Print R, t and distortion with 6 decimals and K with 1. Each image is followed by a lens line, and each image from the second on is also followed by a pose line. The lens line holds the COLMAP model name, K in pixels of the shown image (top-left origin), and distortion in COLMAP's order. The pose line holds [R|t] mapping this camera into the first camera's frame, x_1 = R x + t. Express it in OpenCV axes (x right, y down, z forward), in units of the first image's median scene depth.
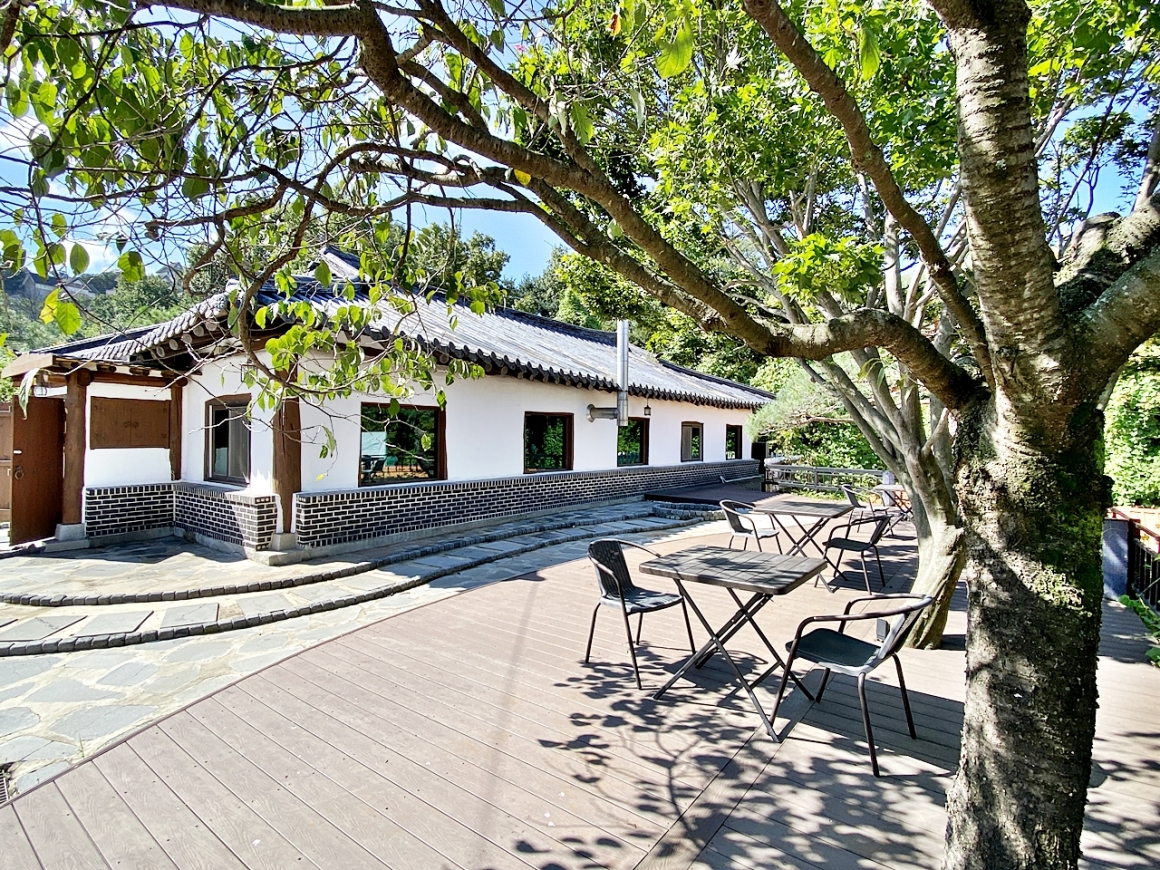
lens RADIAL K [[564.1, 0, 580.0], [0, 564.1, 435.0], [0, 0, 1]] dist [0.018936, -0.024419]
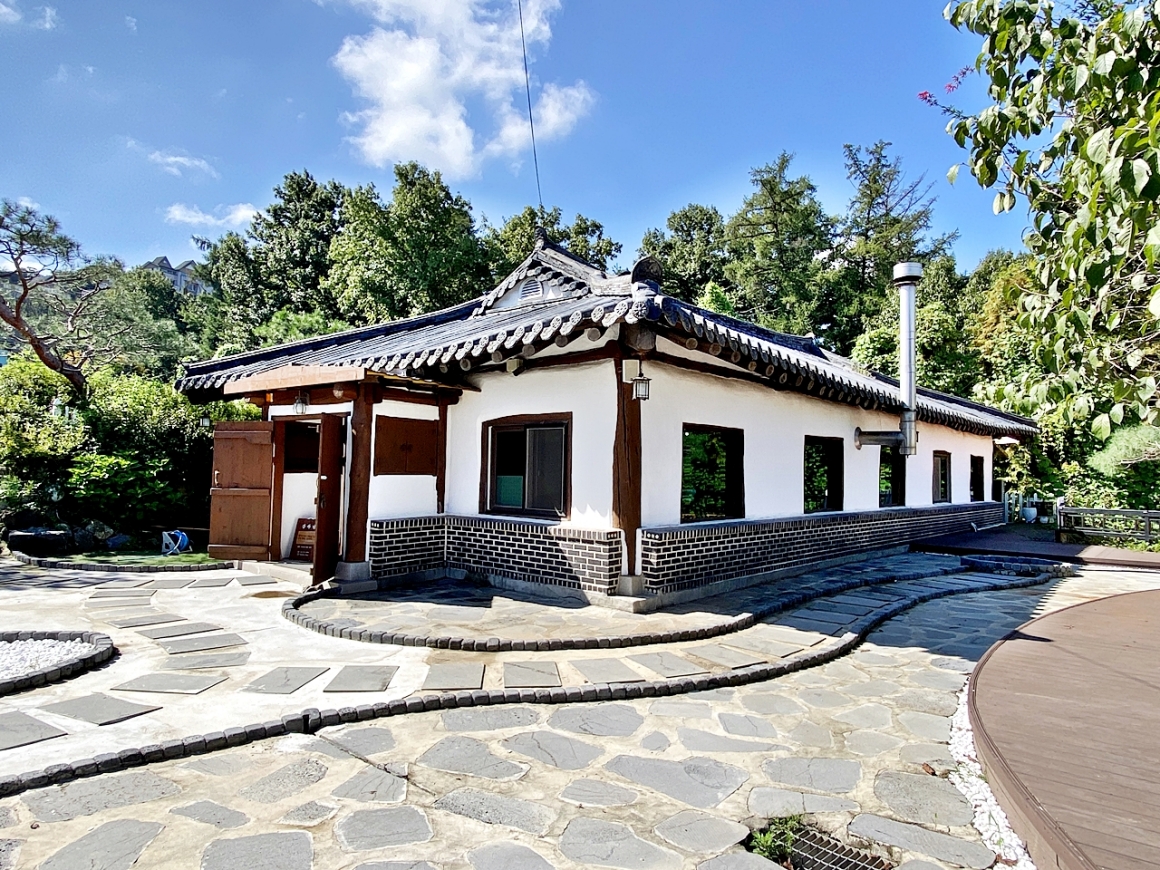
lens RADIAL K [[715.8, 0, 580.0], [0, 715.8, 435.0], [0, 0, 1]] dist [0.070914, -0.080146]
pose [[0.996590, 0.004985, -0.082363, -0.489495], [-0.008899, 0.998845, -0.047221, 0.013324], [0.082032, 0.047793, 0.995483, -0.087430]]
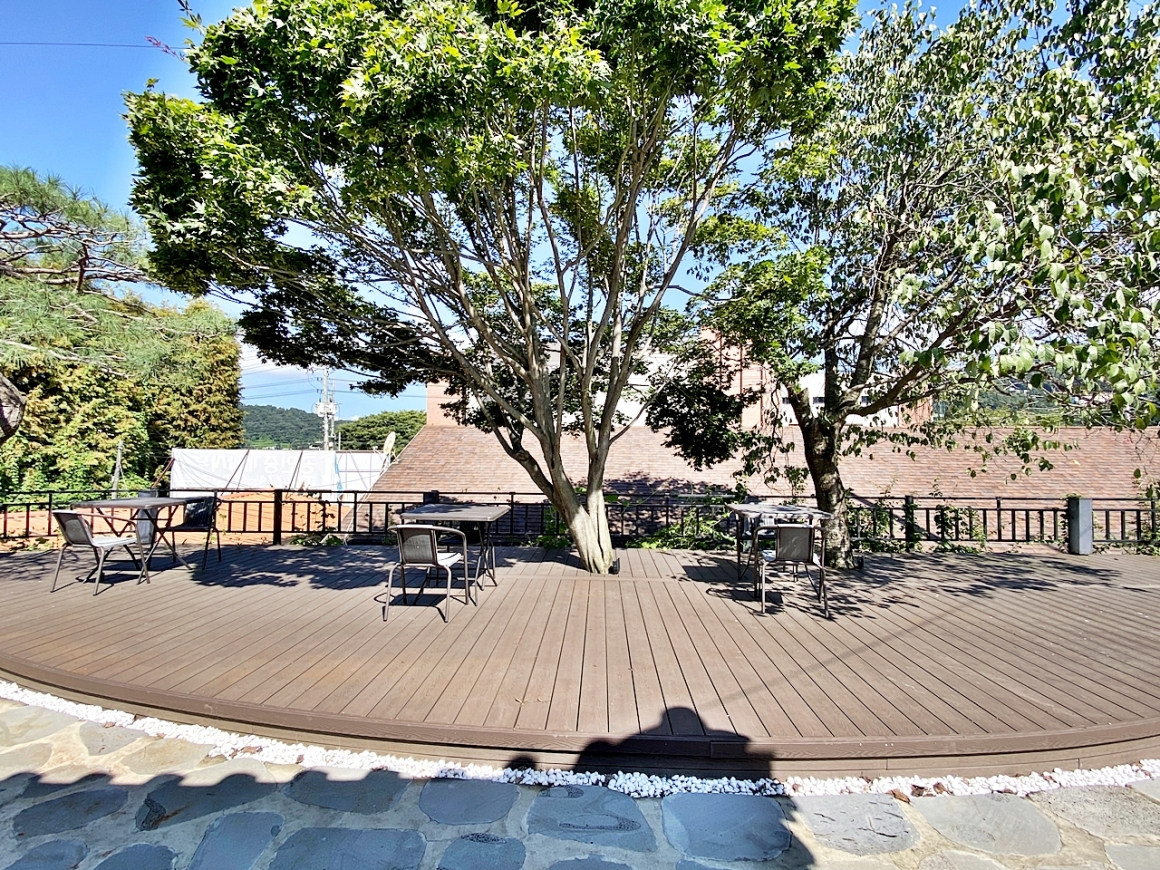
lens RADIAL K [[565.3, 0, 580.0], [0, 565.3, 435.0], [0, 0, 1]] dist [0.032196, -0.026367]
pose [[-0.577059, 0.013511, 0.816591, -0.319171], [-0.015727, 0.999494, -0.027651, 0.023275], [-0.816551, -0.028798, -0.576555, 1.005290]]
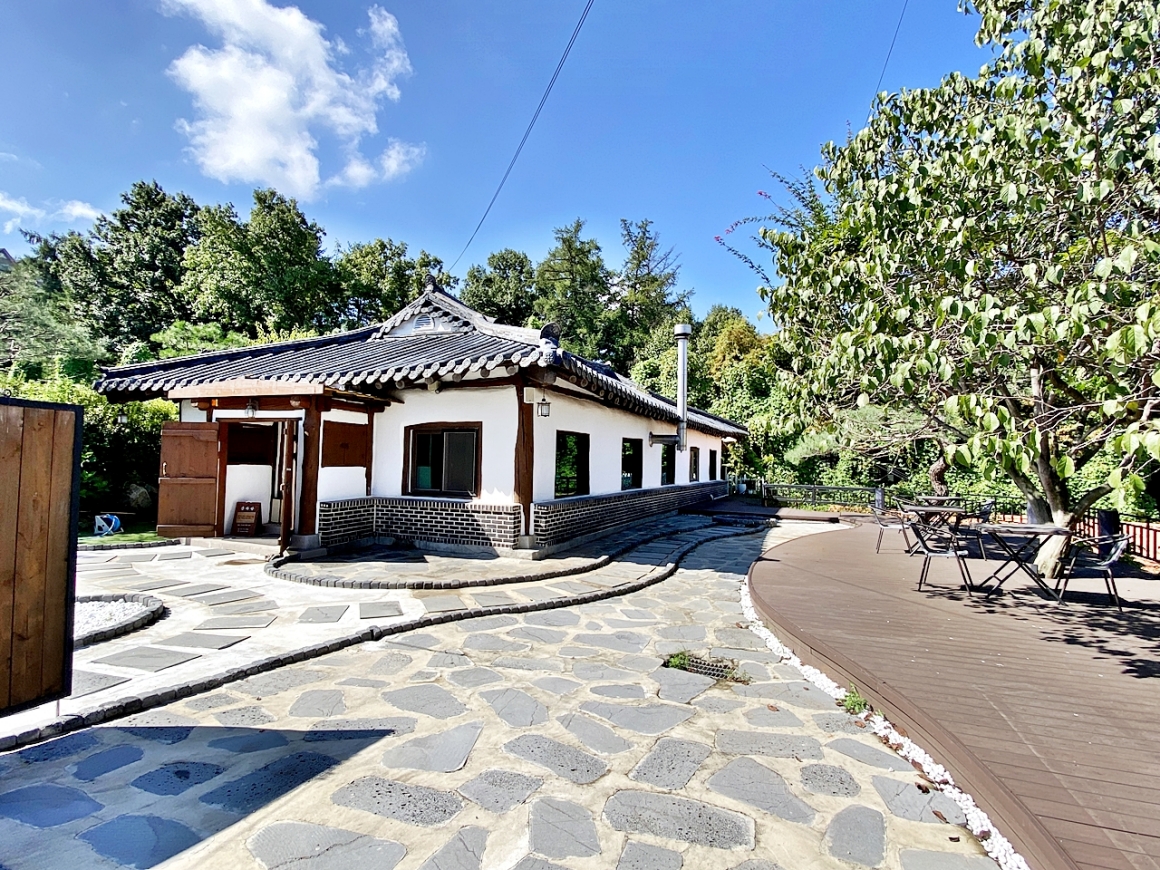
lens RADIAL K [[576.1, 0, 580.0], [0, 576.1, 435.0], [0, 0, 1]] dist [0.053262, -0.051906]
pose [[0.976499, 0.017834, 0.214781, -0.655111], [-0.009451, 0.999155, -0.039994, 0.002845], [-0.215313, 0.037024, 0.975843, -0.256906]]
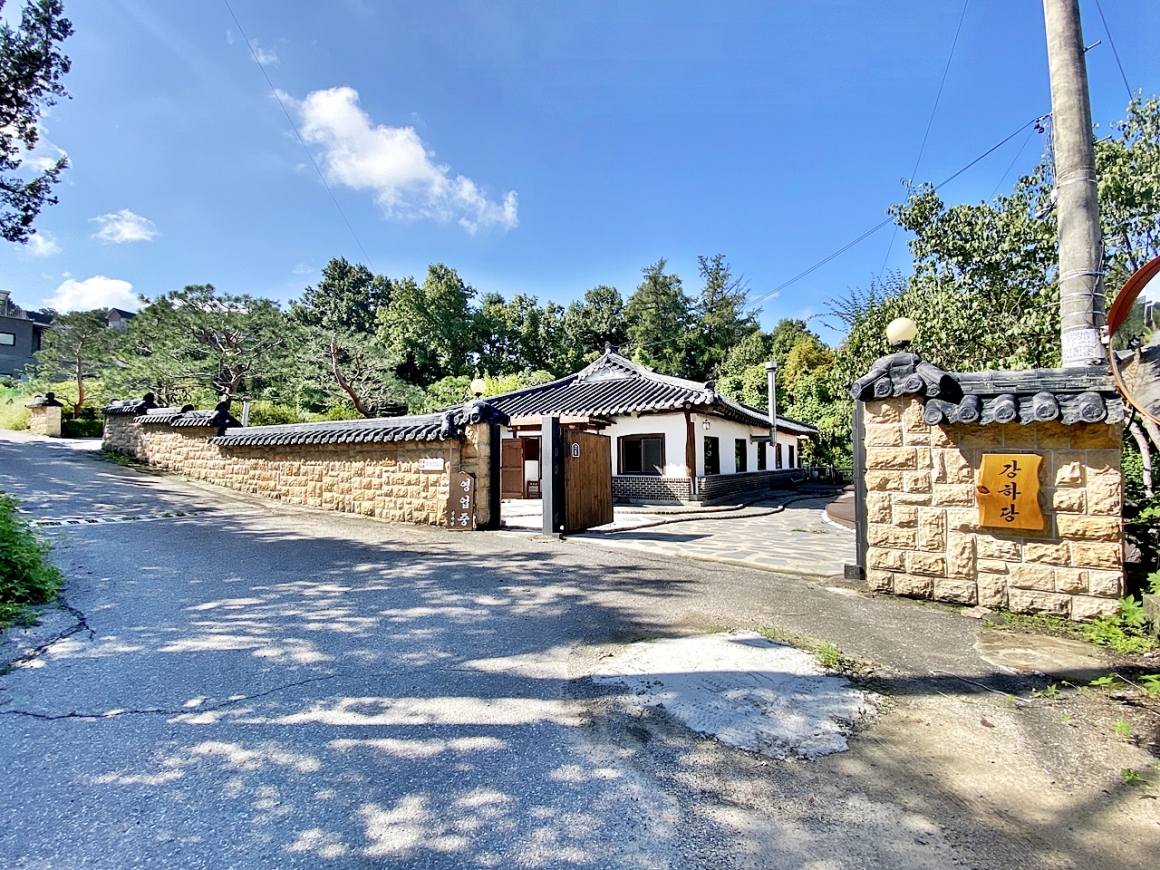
lens RADIAL K [[520.5, 0, 580.0], [0, 520.5, 435.0], [0, 0, 1]] dist [0.056633, -0.000039]
pose [[0.996780, -0.014980, 0.078773, -1.093335], [0.018589, 0.998801, -0.045289, 0.021273], [-0.078000, 0.046607, 0.995863, -1.016138]]
